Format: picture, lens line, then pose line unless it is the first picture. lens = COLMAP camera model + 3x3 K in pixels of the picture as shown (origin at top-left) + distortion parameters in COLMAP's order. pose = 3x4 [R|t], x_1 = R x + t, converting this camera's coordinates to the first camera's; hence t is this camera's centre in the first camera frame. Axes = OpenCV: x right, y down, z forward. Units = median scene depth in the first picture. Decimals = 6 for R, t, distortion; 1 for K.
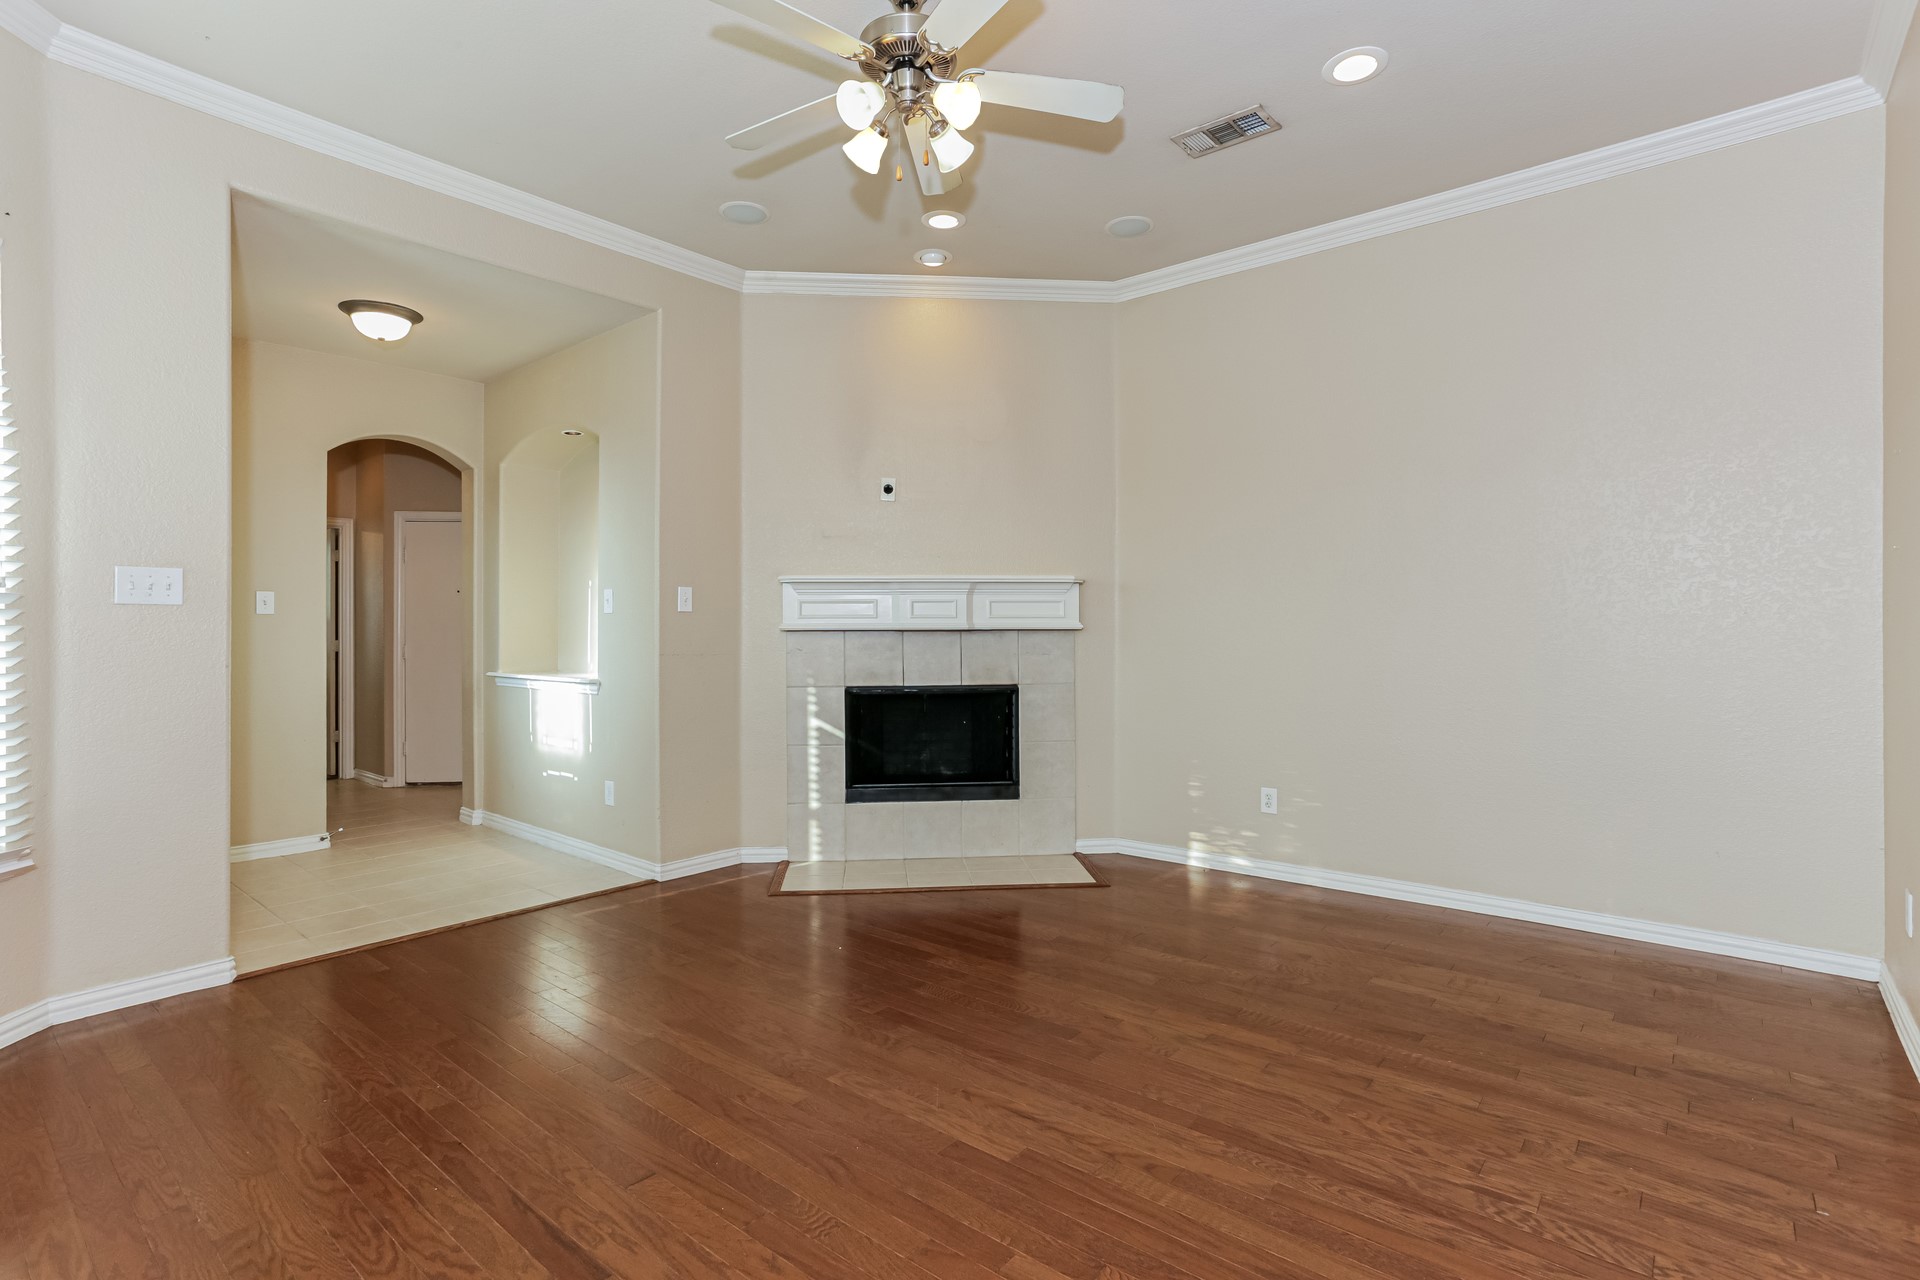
lens RADIAL K [[936.4, 0, 963.4], [0, 936.4, 630.7], [0, 0, 1]] dist [-0.059776, 0.038930]
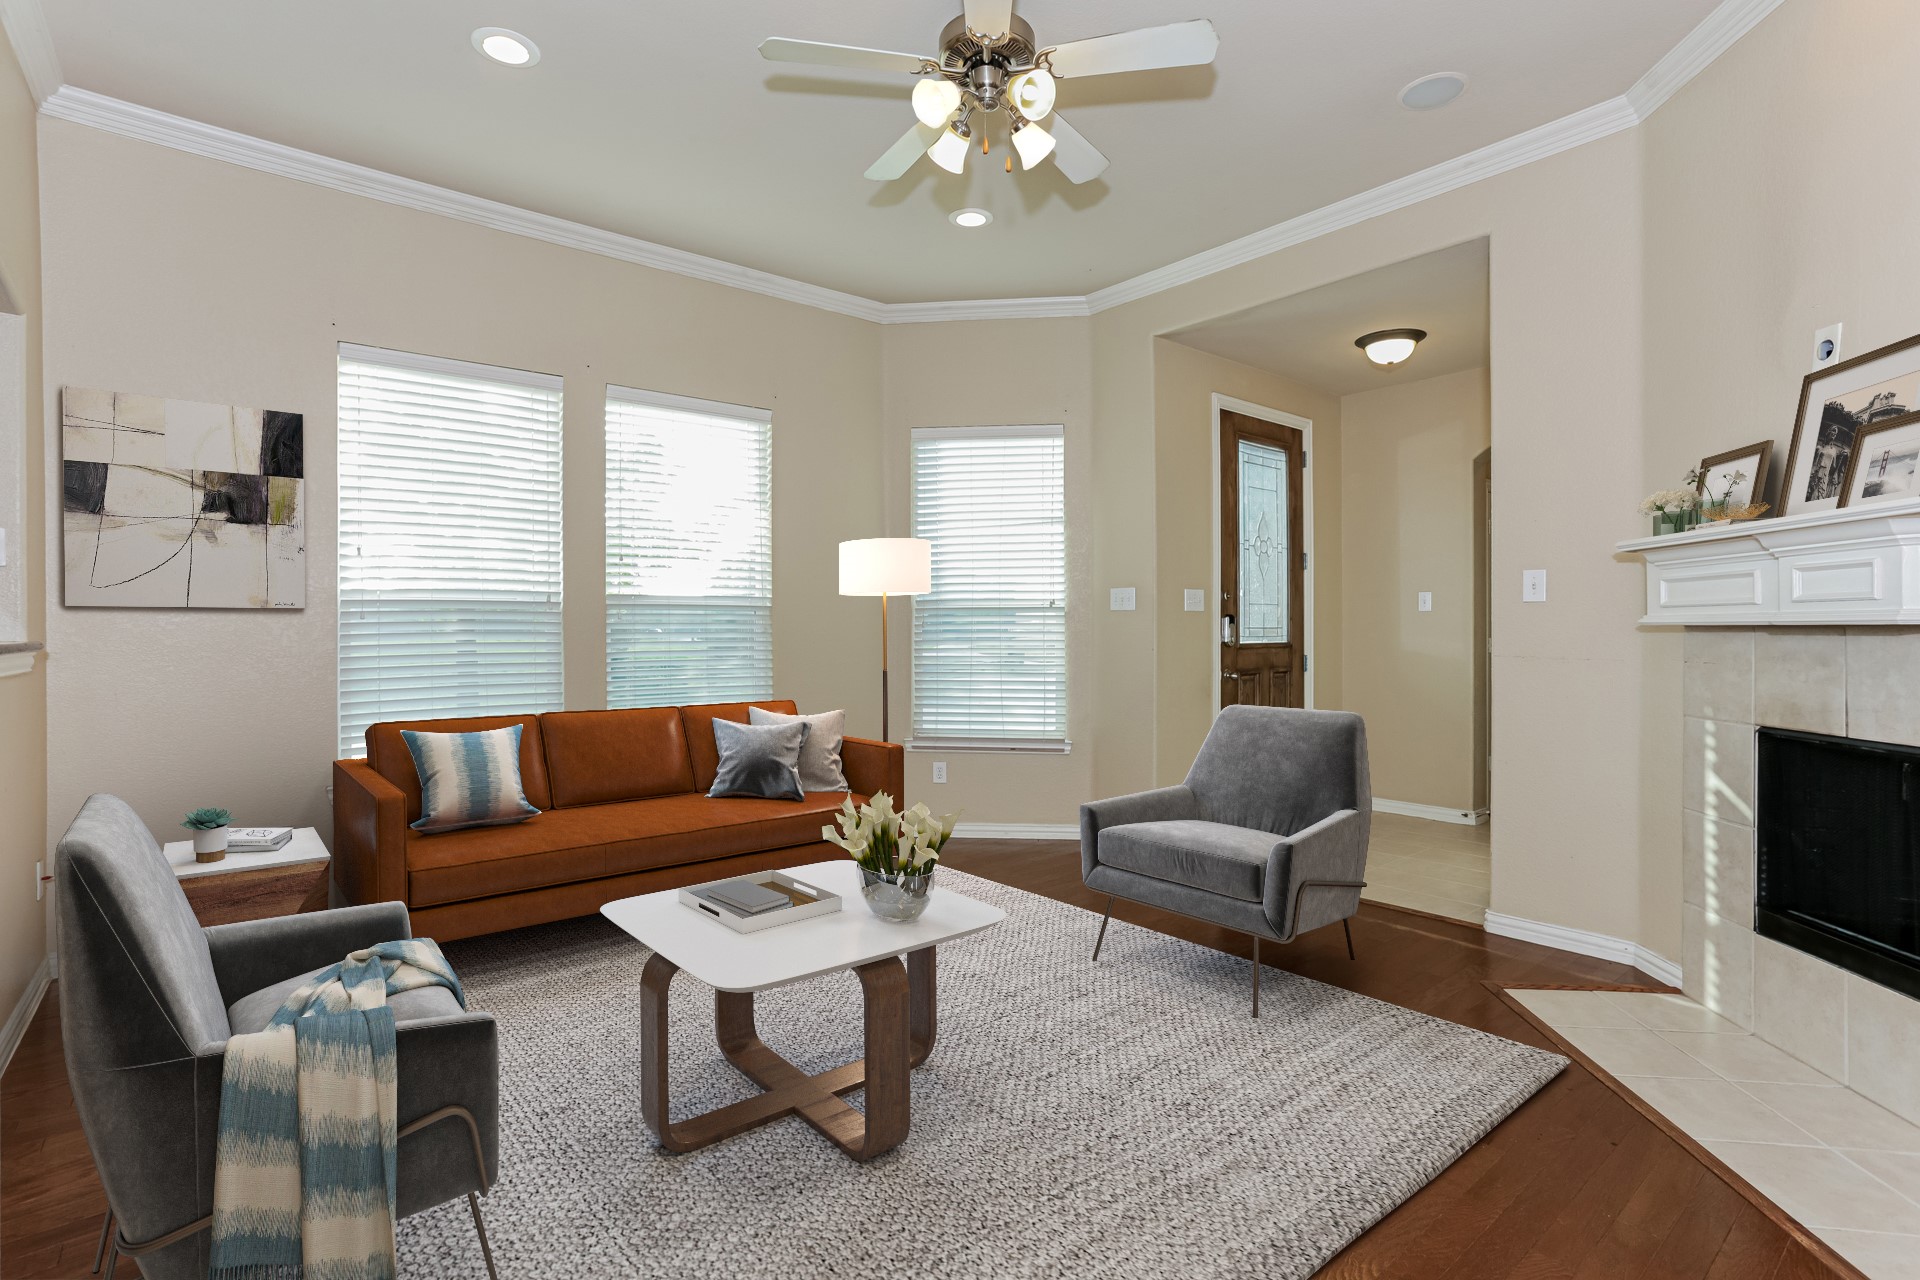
lens RADIAL K [[902.0, 0, 958.3], [0, 902.0, 628.9], [0, 0, 1]] dist [-0.043223, 0.000247]
pose [[-0.182547, 0.006218, -0.983177, 0.479410], [0.003927, 0.999977, 0.005595, -0.004272], [0.983189, -0.002840, -0.182567, 0.627846]]
